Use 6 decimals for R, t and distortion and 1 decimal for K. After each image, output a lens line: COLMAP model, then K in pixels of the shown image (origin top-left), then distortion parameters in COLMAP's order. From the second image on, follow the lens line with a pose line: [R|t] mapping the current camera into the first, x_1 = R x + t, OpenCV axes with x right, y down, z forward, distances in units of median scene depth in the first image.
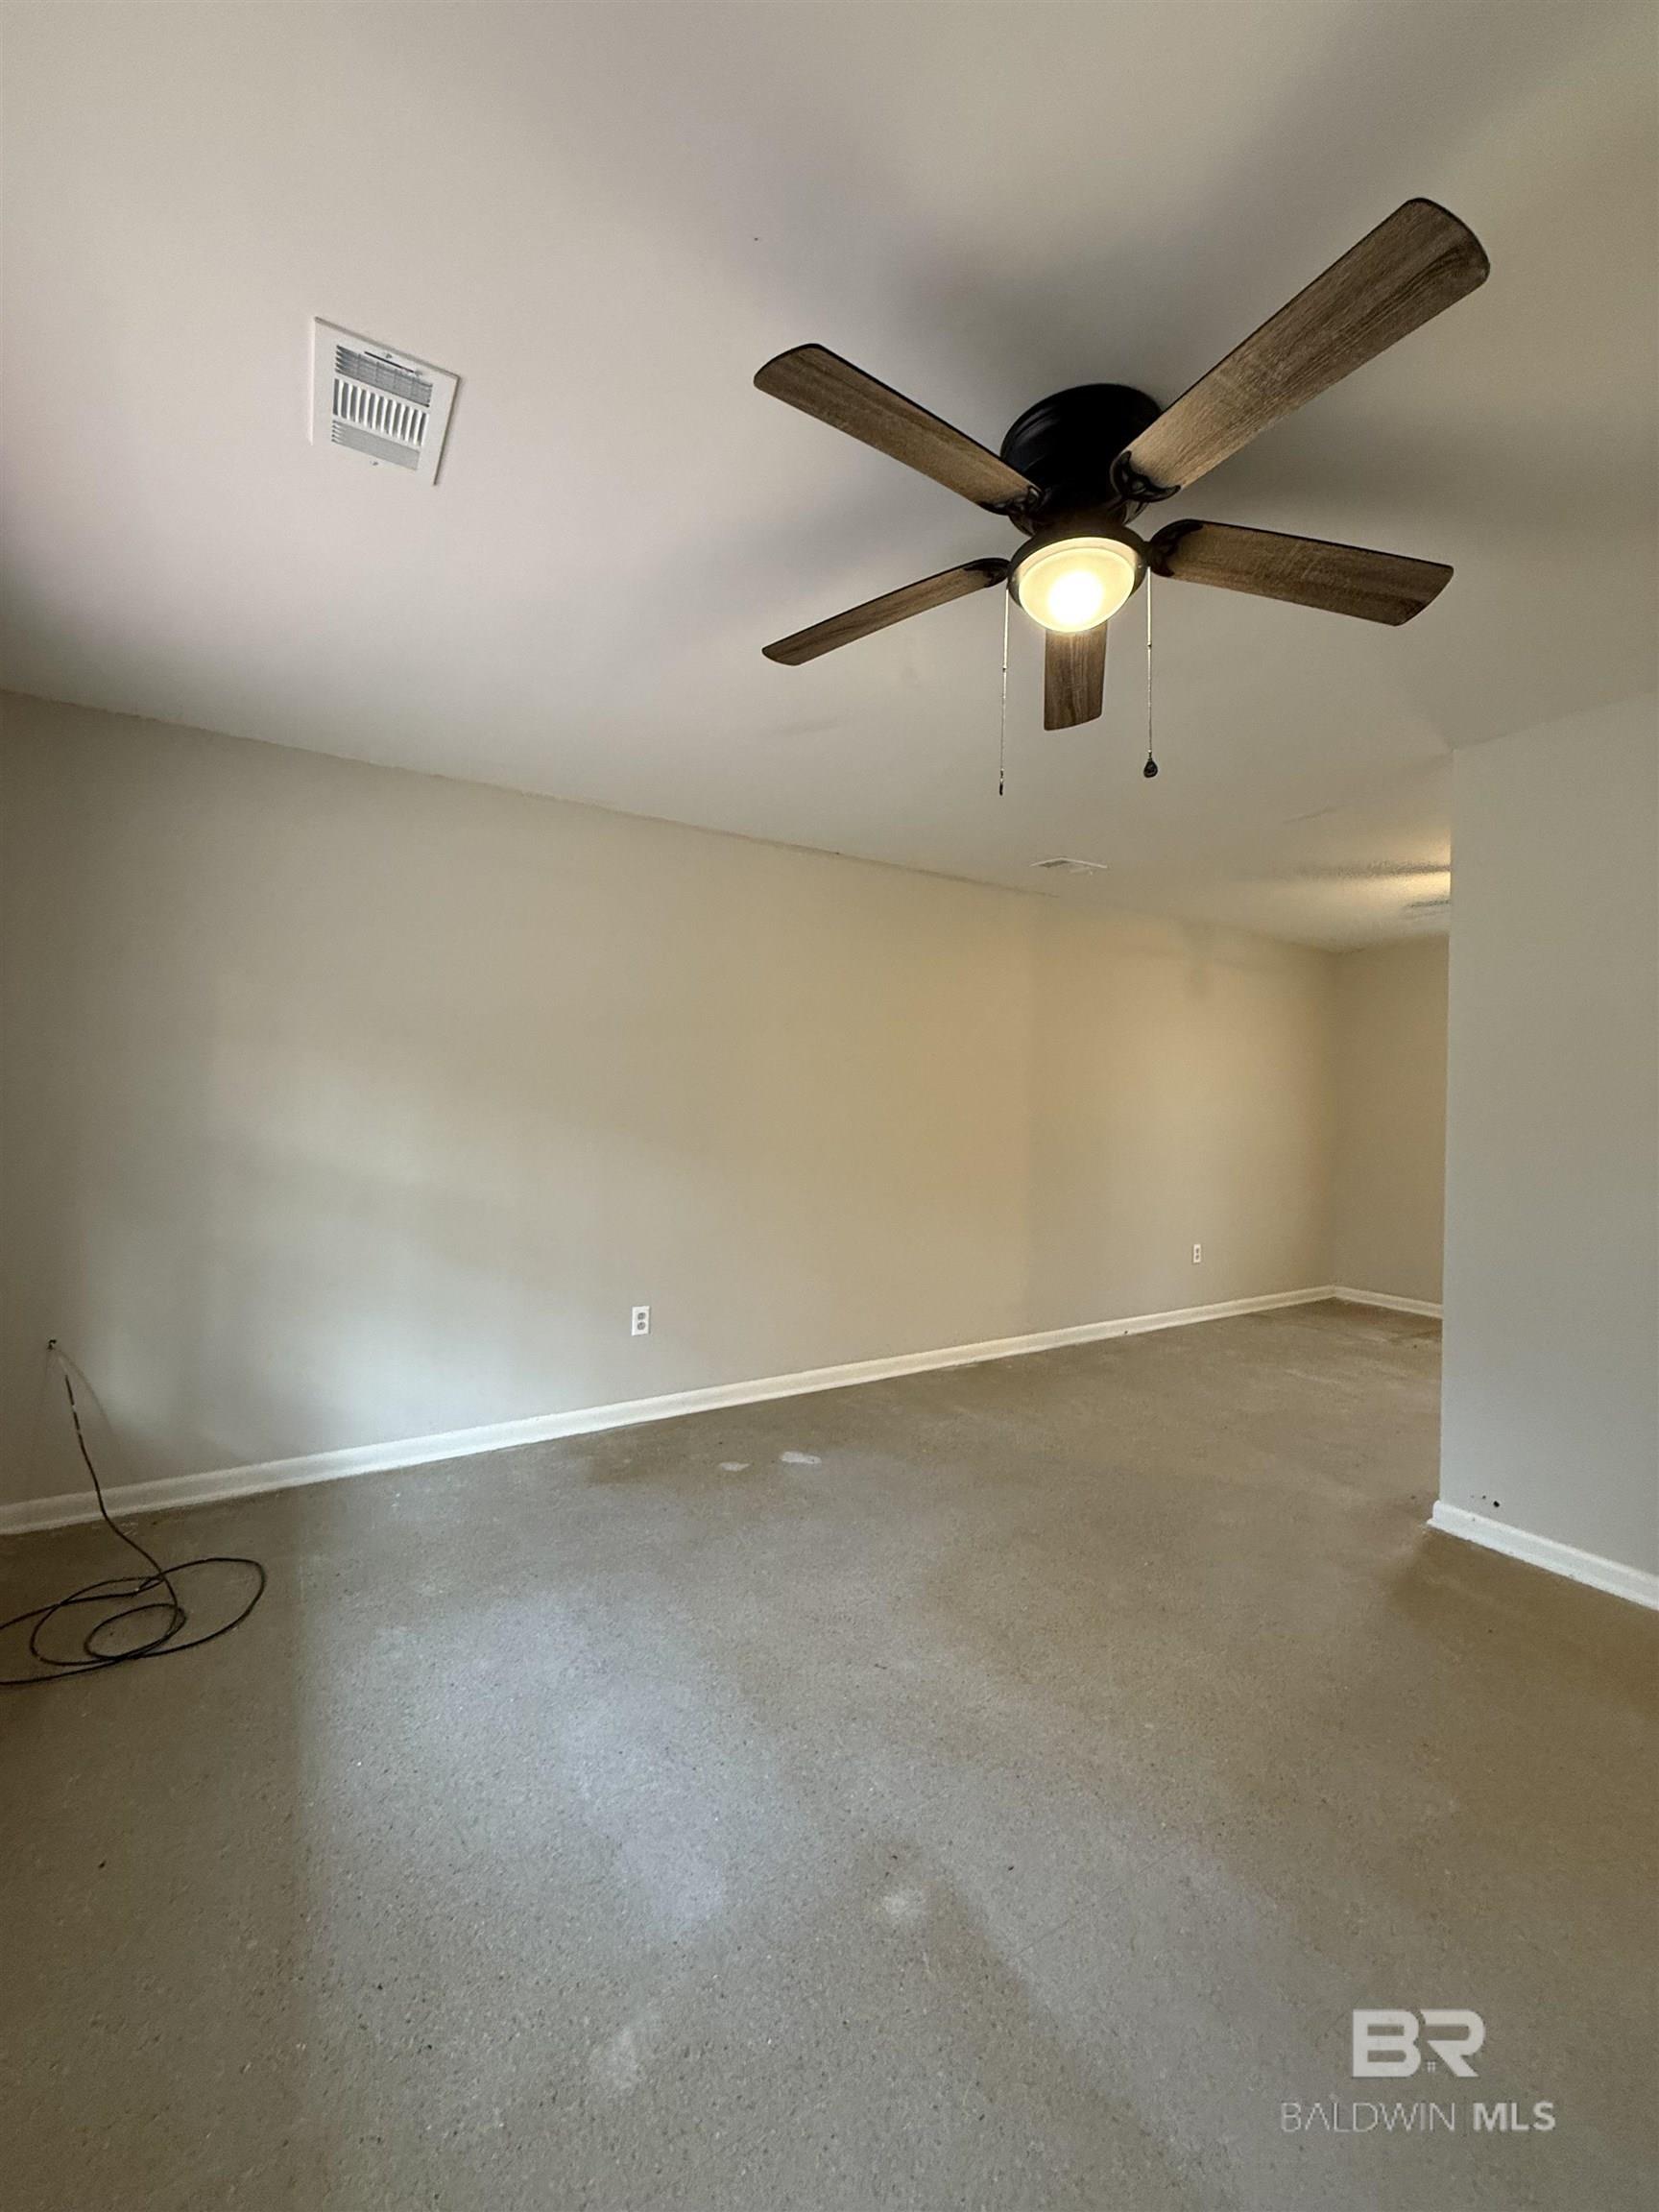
lens RADIAL K [[876.6, 0, 830.7], [0, 876.6, 1106.3], [0, 0, 1]] dist [-0.001753, 0.000210]
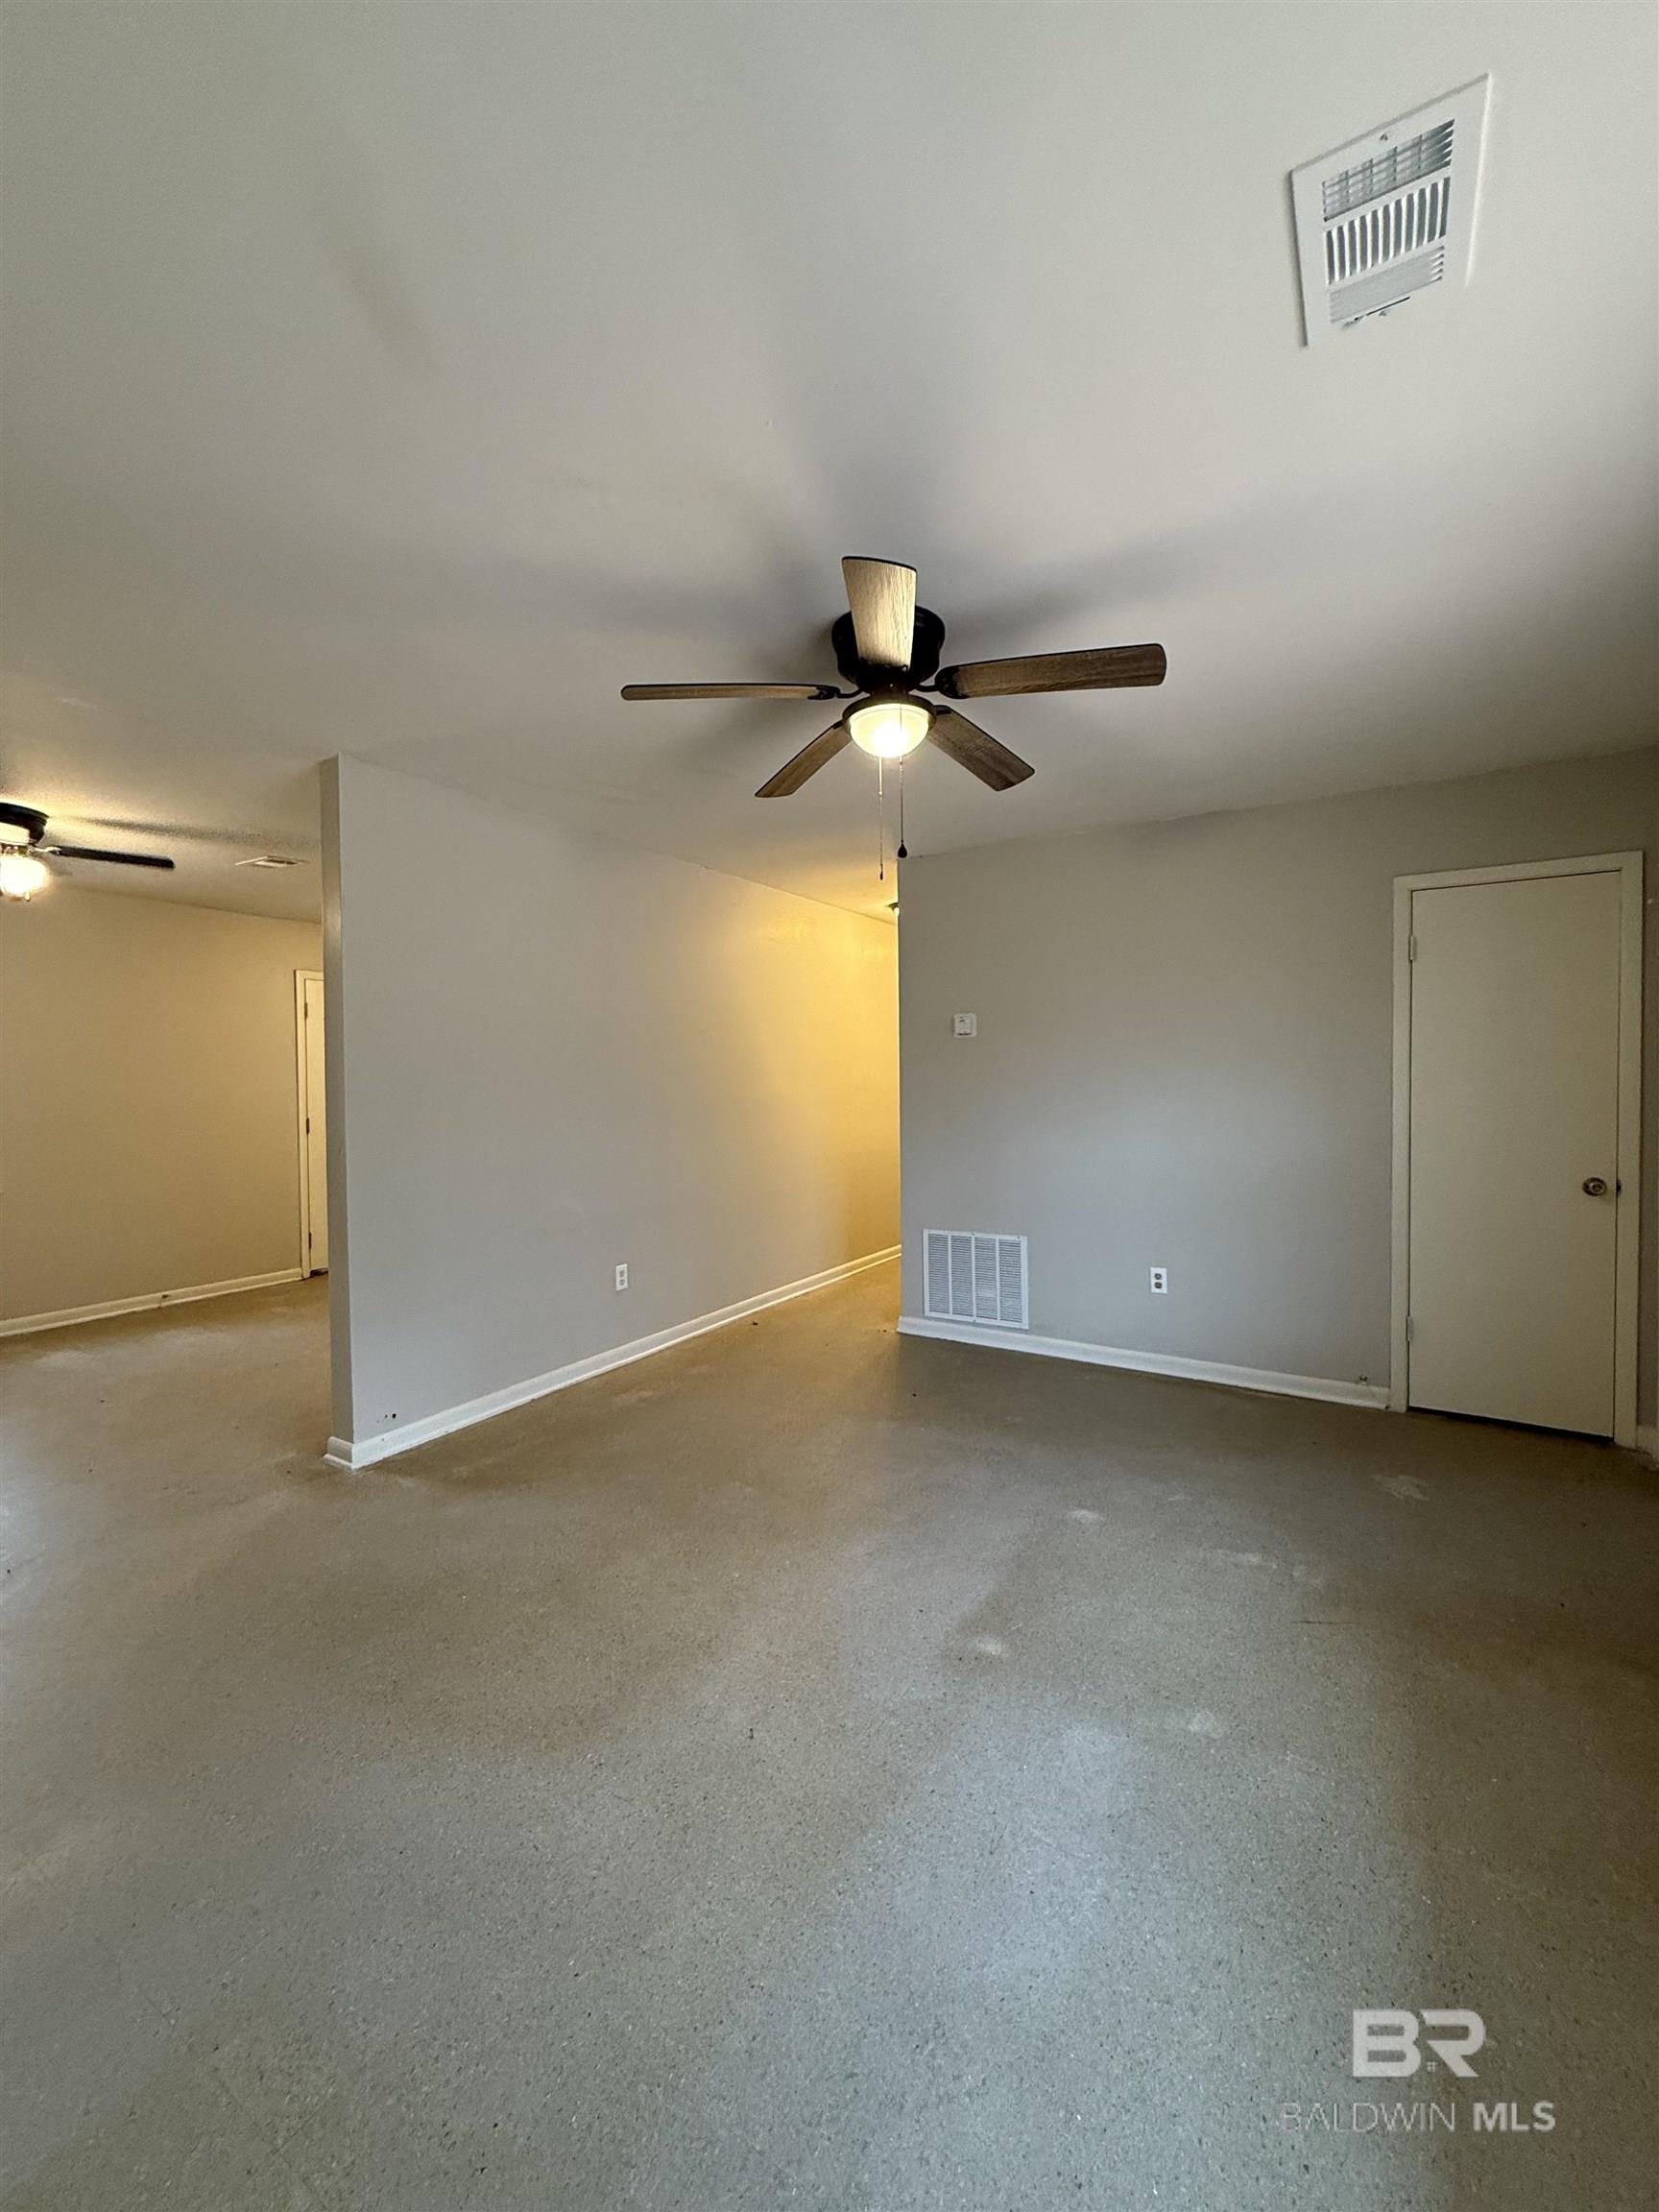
lens RADIAL K [[876.6, 0, 836.7], [0, 876.6, 1104.8], [0, 0, 1]] dist [-0.001753, 0.000210]
pose [[-0.457257, -0.036908, 0.888568, -0.917182], [-0.001099, 0.999161, 0.040936, -0.030490], [-0.889334, 0.017741, -0.456914, 1.633528]]
